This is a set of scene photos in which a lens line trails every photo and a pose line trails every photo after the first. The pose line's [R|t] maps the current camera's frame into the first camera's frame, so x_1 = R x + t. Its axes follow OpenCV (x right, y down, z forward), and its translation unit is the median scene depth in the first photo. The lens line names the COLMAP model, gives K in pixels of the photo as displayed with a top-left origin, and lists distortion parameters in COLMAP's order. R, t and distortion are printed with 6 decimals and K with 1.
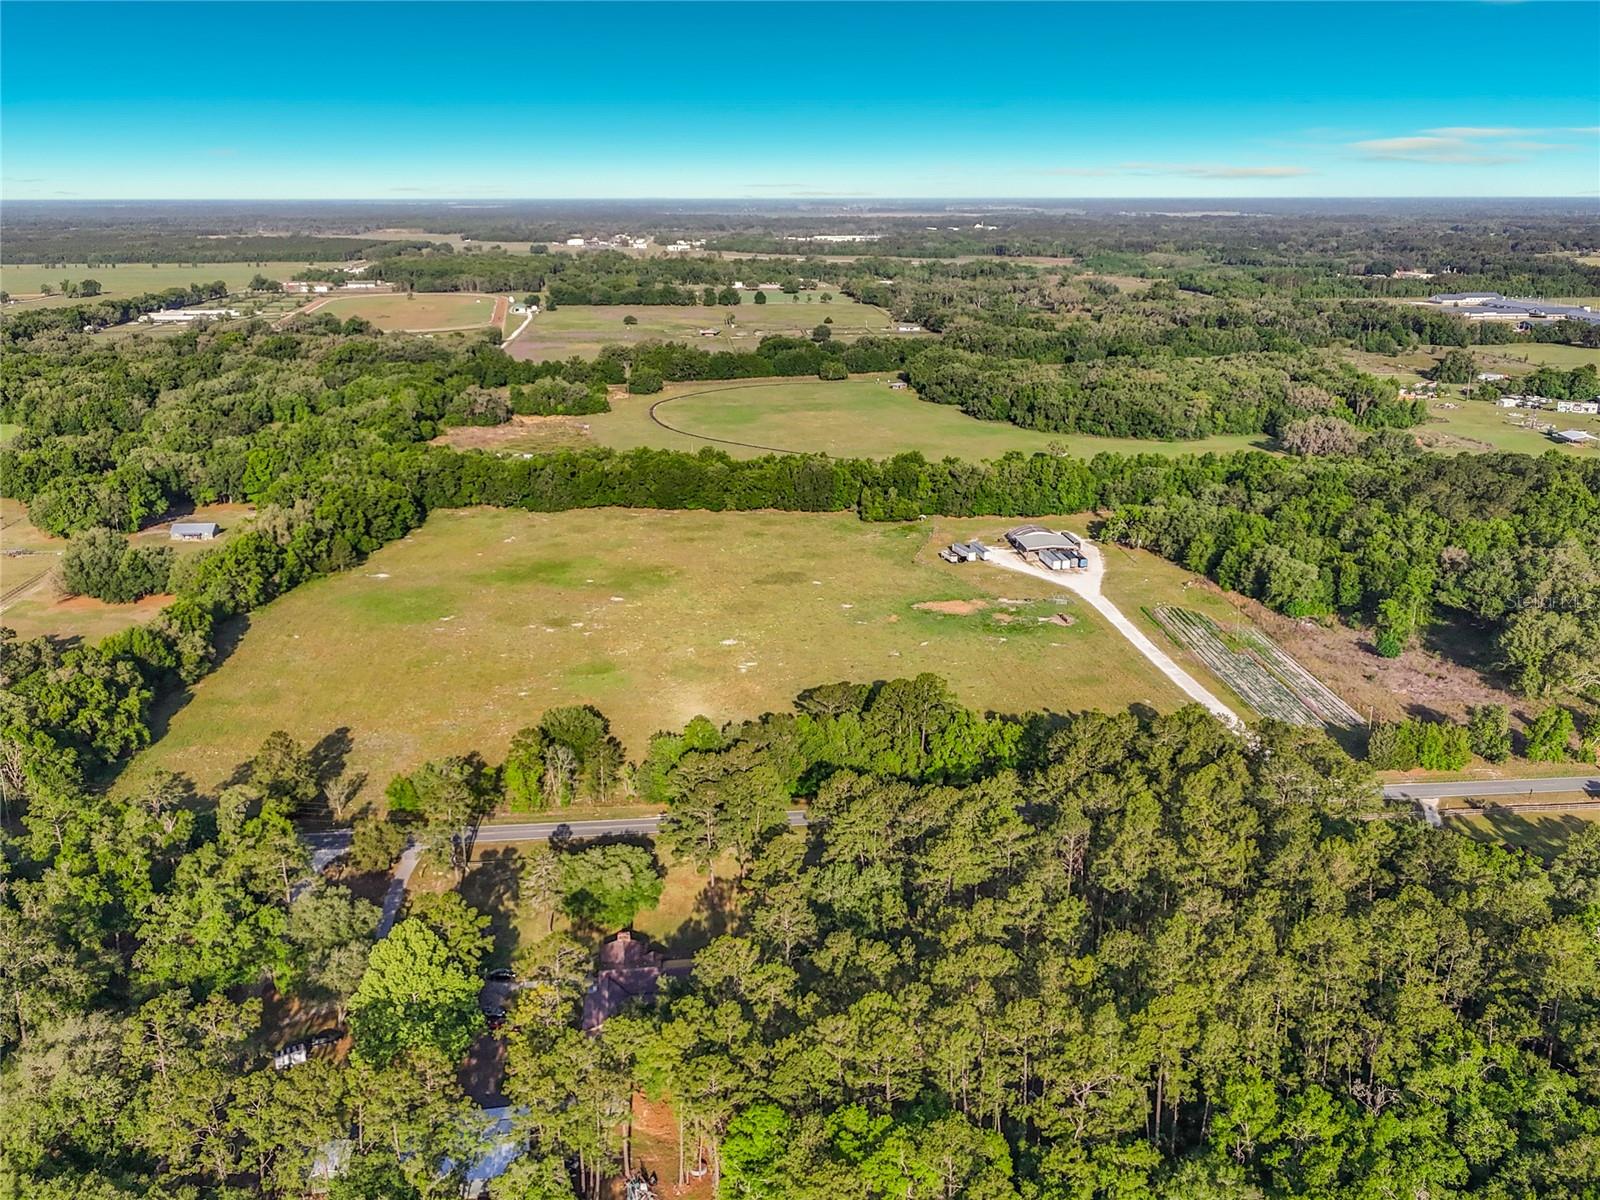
lens RADIAL K [[1375.0, 0, 799.0], [0, 1375.0, 600.2], [0, 0, 1]] dist [0.062430, -0.144121]
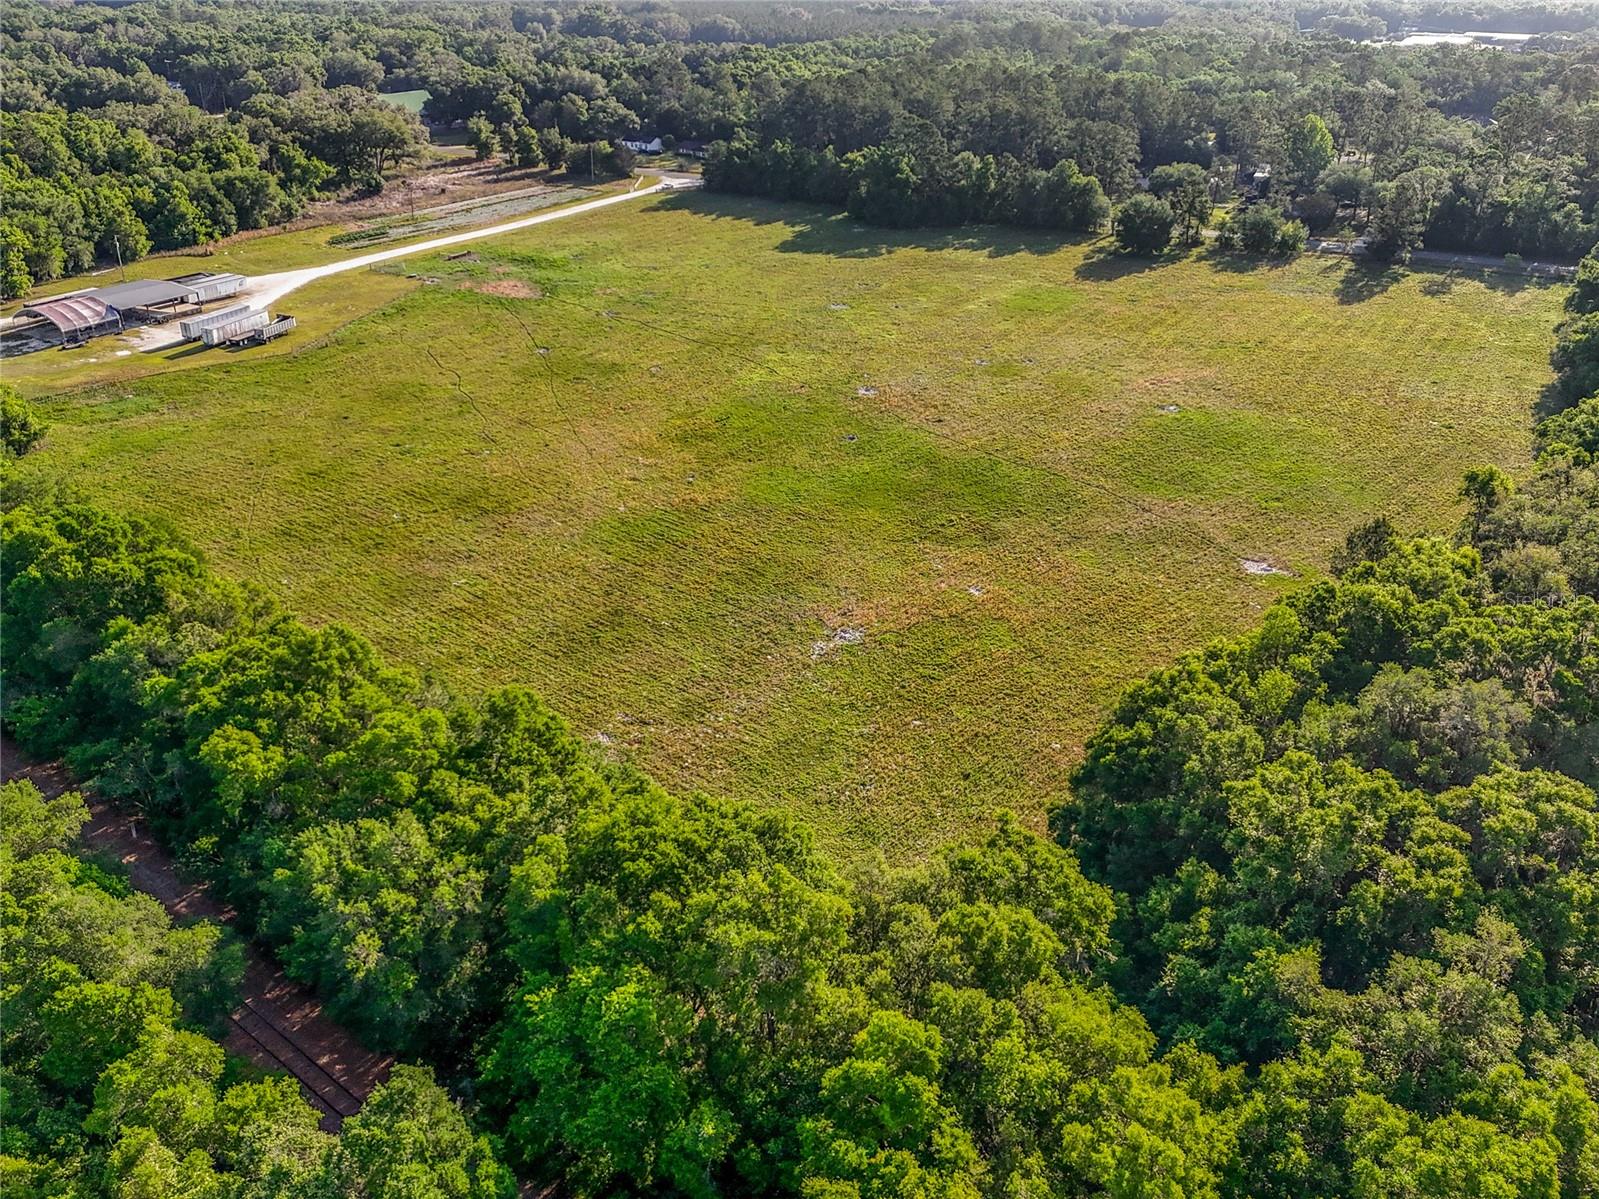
lens RADIAL K [[1340.8, 0, 795.7], [0, 1340.8, 570.1], [0, 0, 1]] dist [0.064926, -0.067504]
pose [[-0.810592, -0.255746, 0.526815, -0.256055], [0.158391, 0.770323, 0.617669, -0.177762], [-0.563784, 0.584121, -0.583910, 0.845928]]
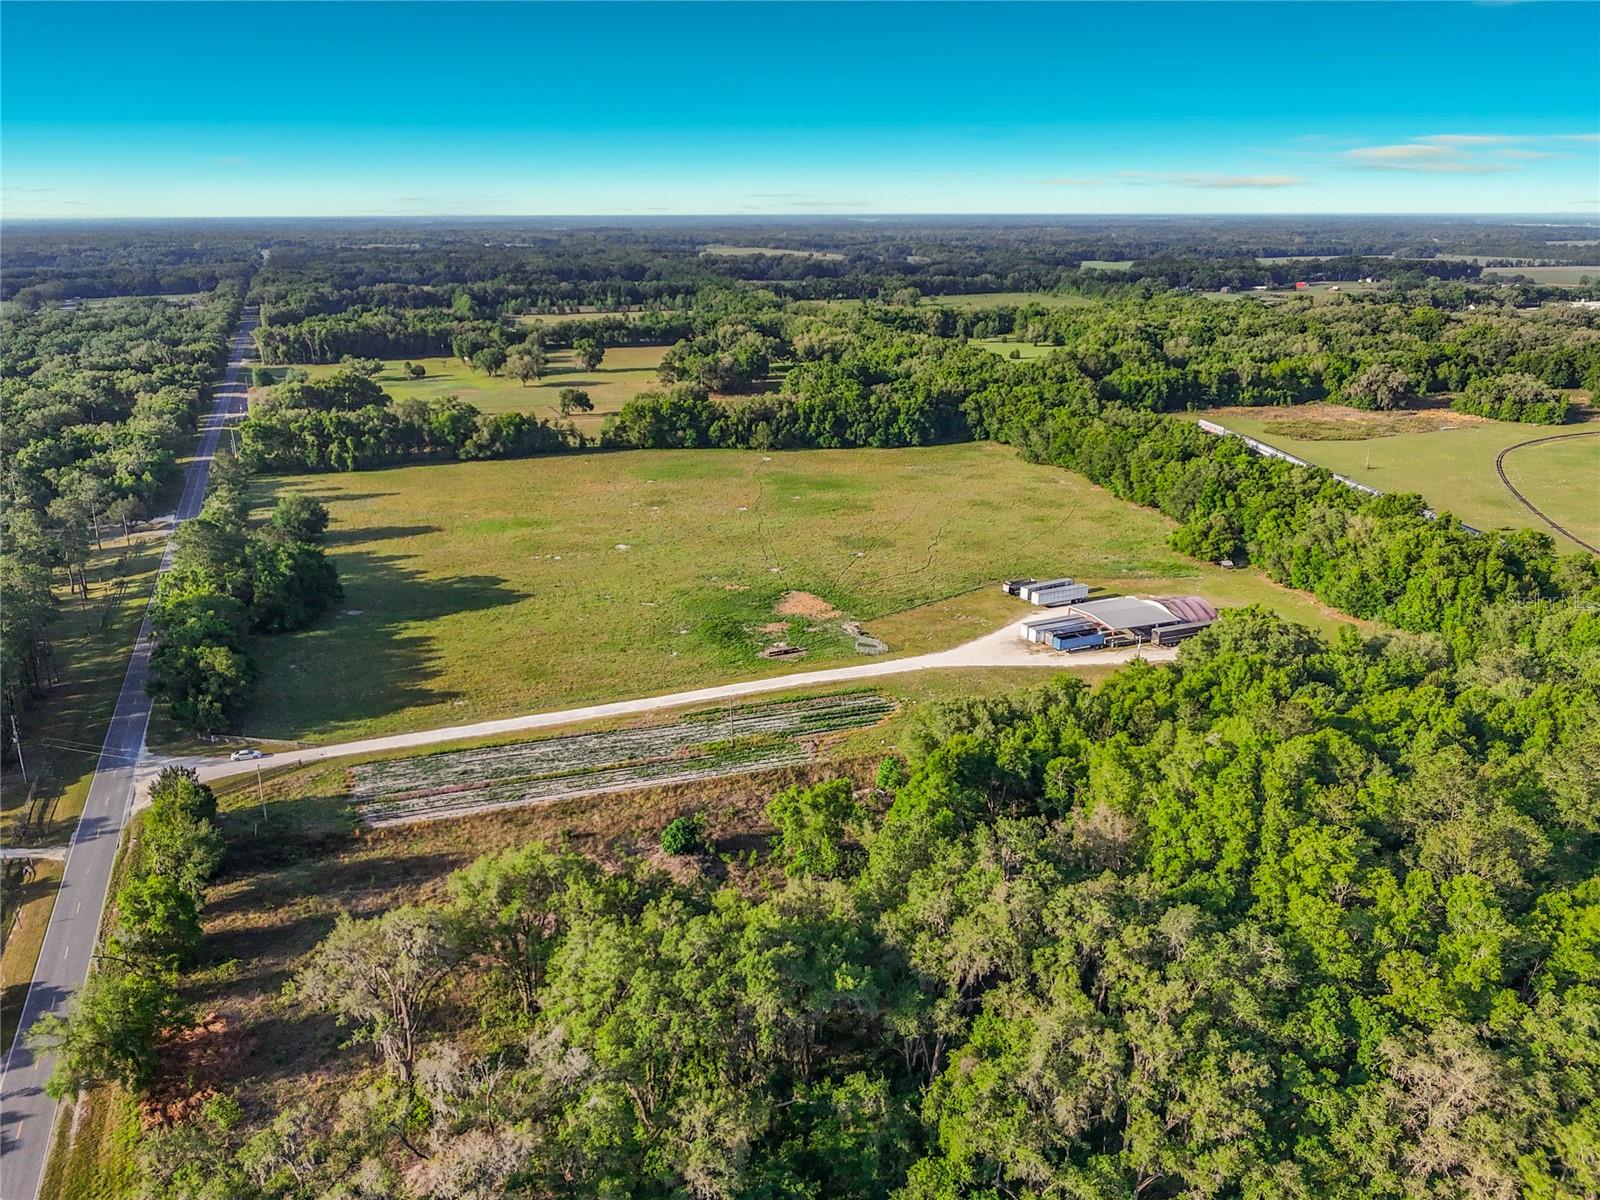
lens RADIAL K [[1206.8, 0, 799.6], [0, 1206.8, 600.1], [0, 0, 1]] dist [0.046291, -0.081111]
pose [[0.290636, 0.294795, -0.910289, 0.441795], [-0.271027, 0.937756, 0.217157, -0.088353], [0.917646, 0.183600, 0.352443, 0.448418]]
